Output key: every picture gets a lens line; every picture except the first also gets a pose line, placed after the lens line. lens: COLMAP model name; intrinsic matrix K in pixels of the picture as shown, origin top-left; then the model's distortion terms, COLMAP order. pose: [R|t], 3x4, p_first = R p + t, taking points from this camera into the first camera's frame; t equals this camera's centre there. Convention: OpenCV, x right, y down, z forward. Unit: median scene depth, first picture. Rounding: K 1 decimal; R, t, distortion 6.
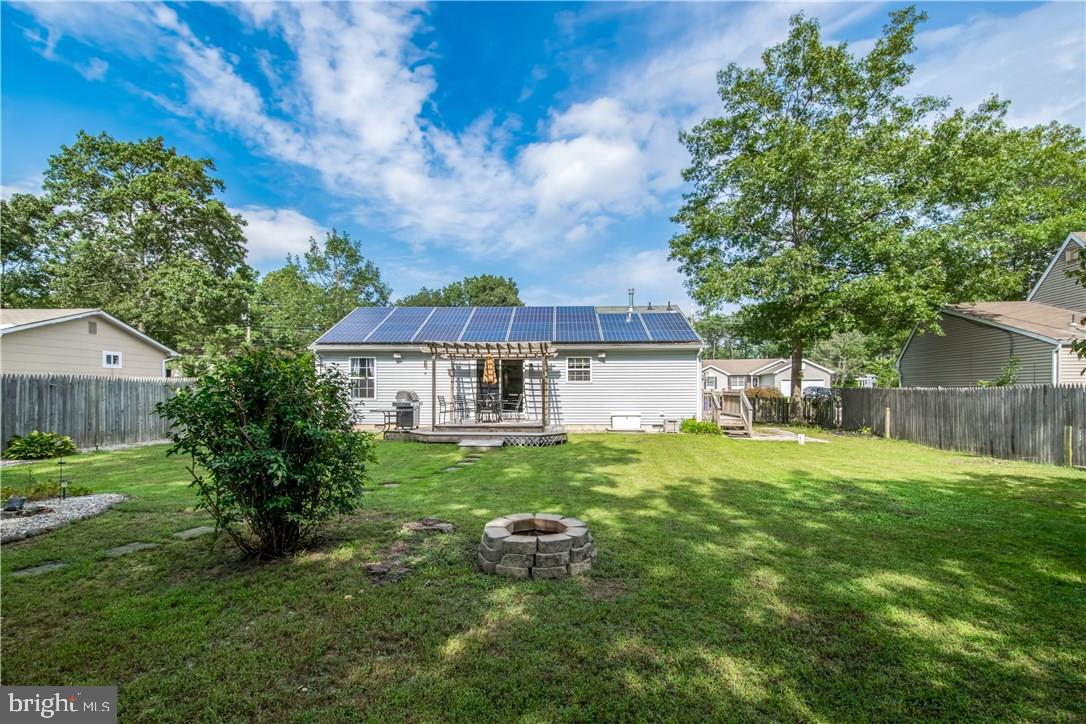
lens RADIAL K [[468.5, 0, 539.0], [0, 468.5, 382.0], [0, 0, 1]] dist [0.018298, -0.010779]
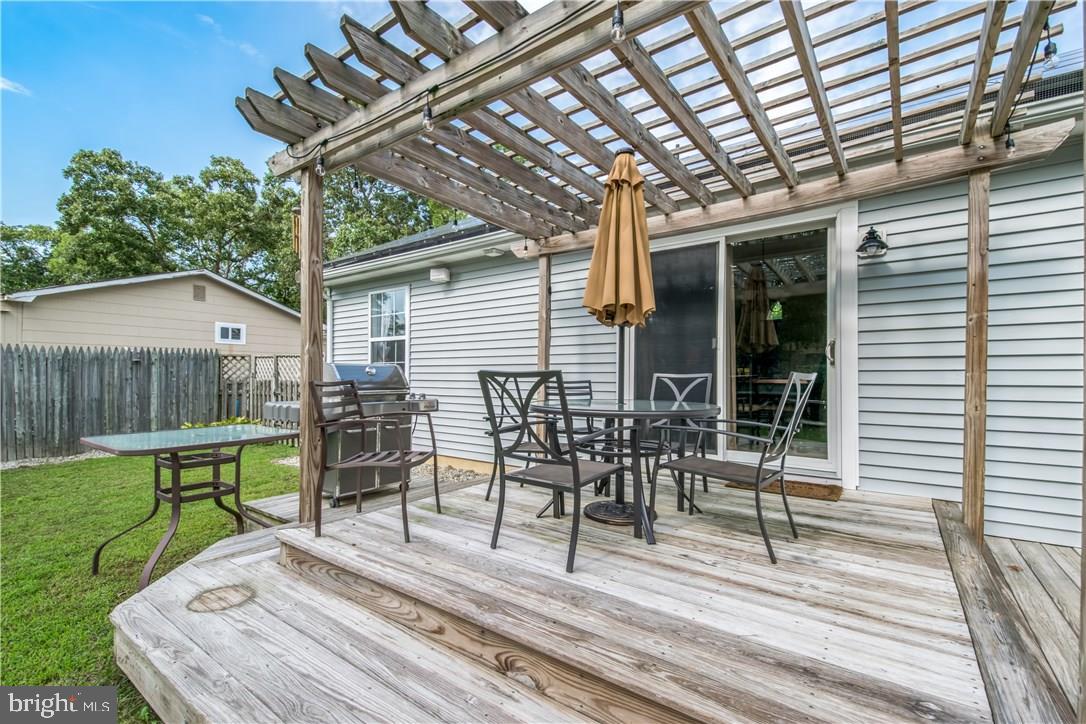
lens RADIAL K [[474.2, 0, 543.2], [0, 474.2, 375.3], [0, 0, 1]] dist [0.021261, -0.013874]
pose [[0.825619, -0.000261, -0.564228, -0.017548], [0.007310, 0.999921, 0.010233, 0.021660], [0.564180, -0.012573, 0.825556, 0.730883]]
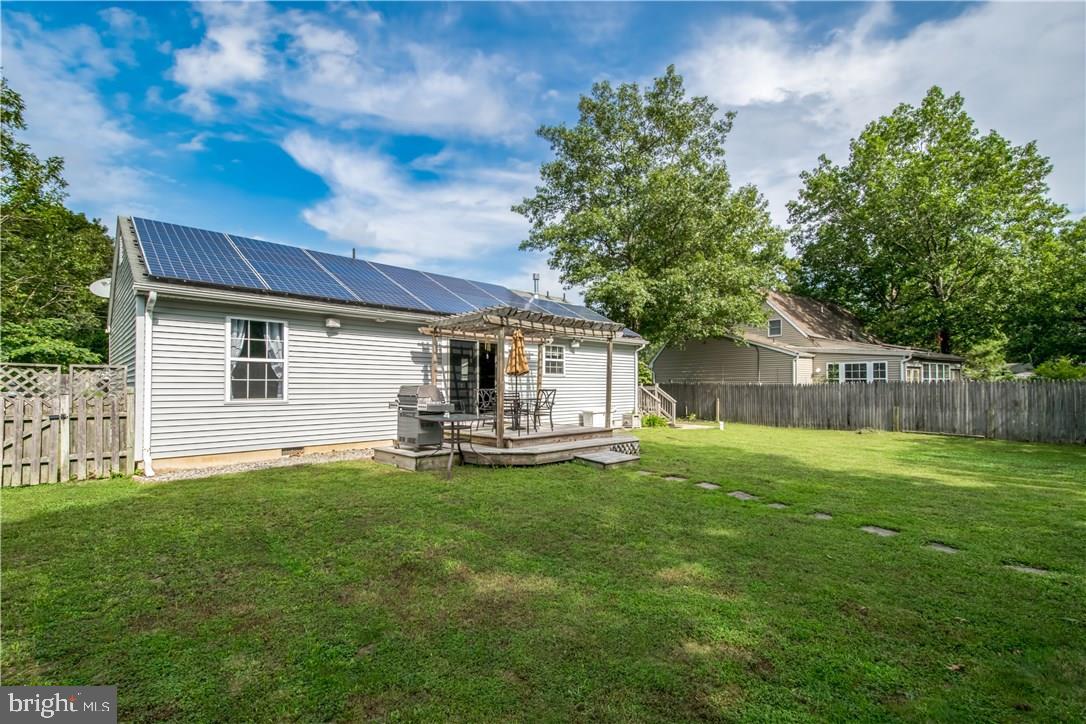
lens RADIAL K [[468.5, 0, 539.0], [0, 468.5, 382.0], [0, 0, 1]] dist [0.018298, -0.010779]
pose [[0.711389, 0.006356, 0.702769, -0.523597], [-0.010268, 0.999946, 0.001351, 0.011923], [-0.702723, -0.008177, 0.711417, 0.424145]]
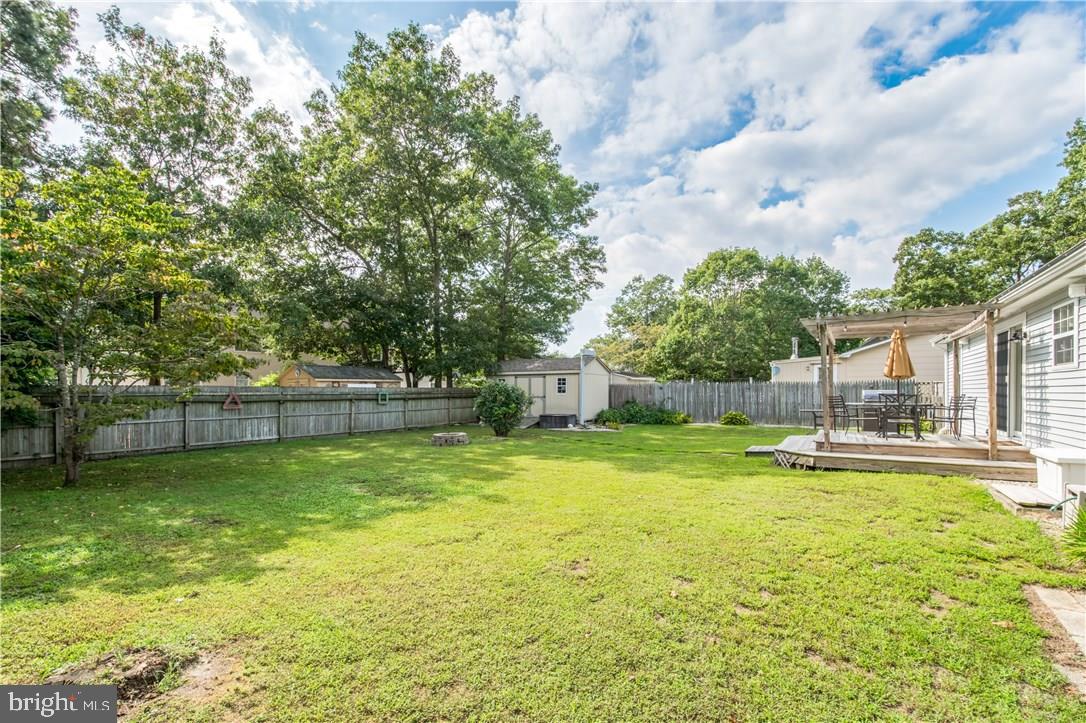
lens RADIAL K [[468.5, 0, 539.0], [0, 468.5, 381.5], [0, 0, 1]] dist [0.018298, -0.010779]
pose [[-0.509306, -0.019915, -0.860355, 0.639877], [0.017517, 0.999285, -0.033500, 0.019899], [0.860407, -0.032133, -0.508594, 0.792141]]
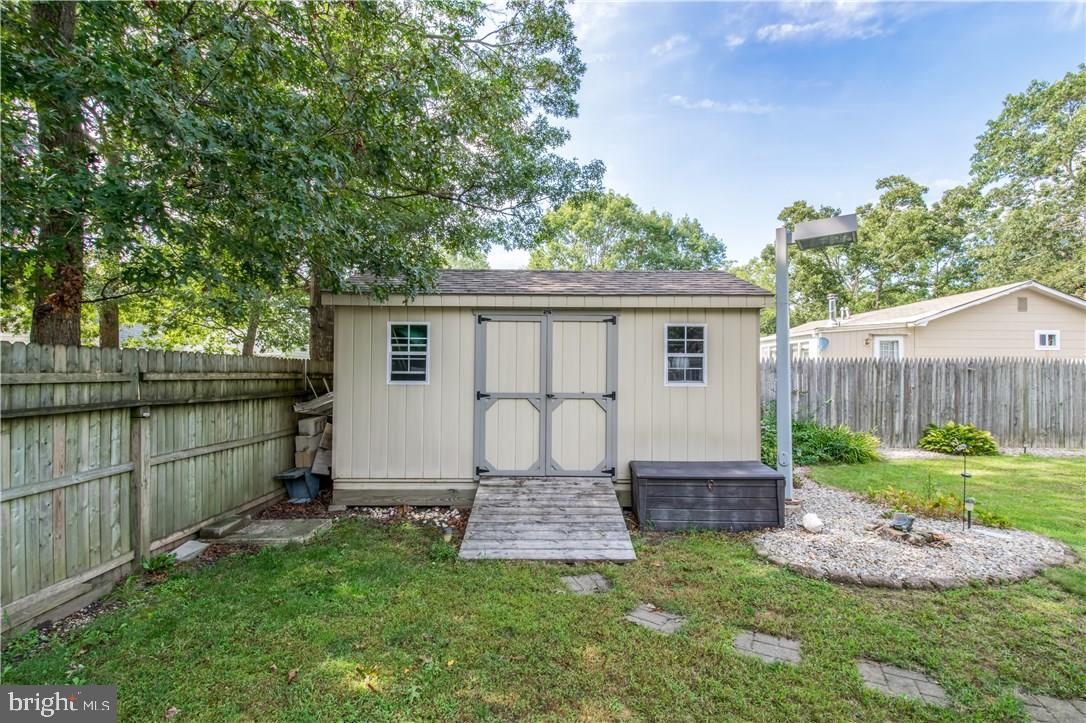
lens RADIAL K [[468.5, 0, 539.0], [0, 468.5, 381.5], [0, 0, 1]] dist [0.018298, -0.010779]
pose [[0.011589, 0.008352, -0.999898, -0.106883], [0.014835, 0.999854, 0.008523, 0.005507], [0.999823, -0.014932, 0.011463, 0.120945]]
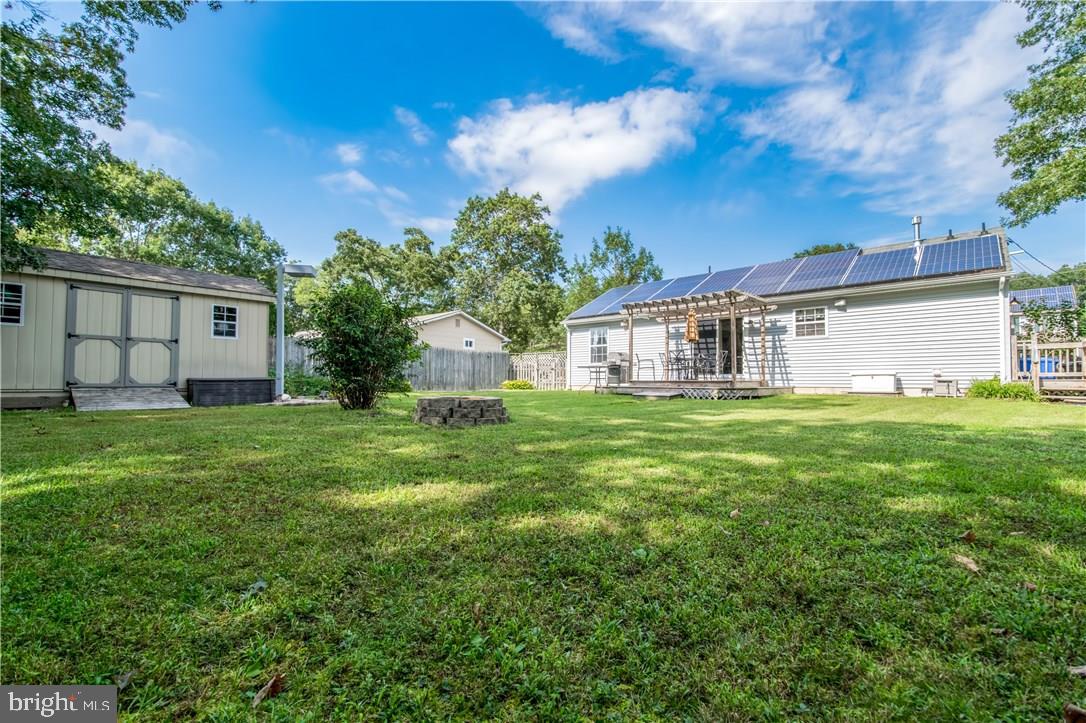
lens RADIAL K [[469.4, 0, 543.0], [0, 469.4, 361.5], [0, 0, 1]] dist [0.033651, -0.024494]
pose [[0.759236, -0.028326, -0.650198, 0.275366], [0.011283, 0.999475, -0.030367, 0.065212], [0.650717, 0.015719, 0.759157, 0.029809]]
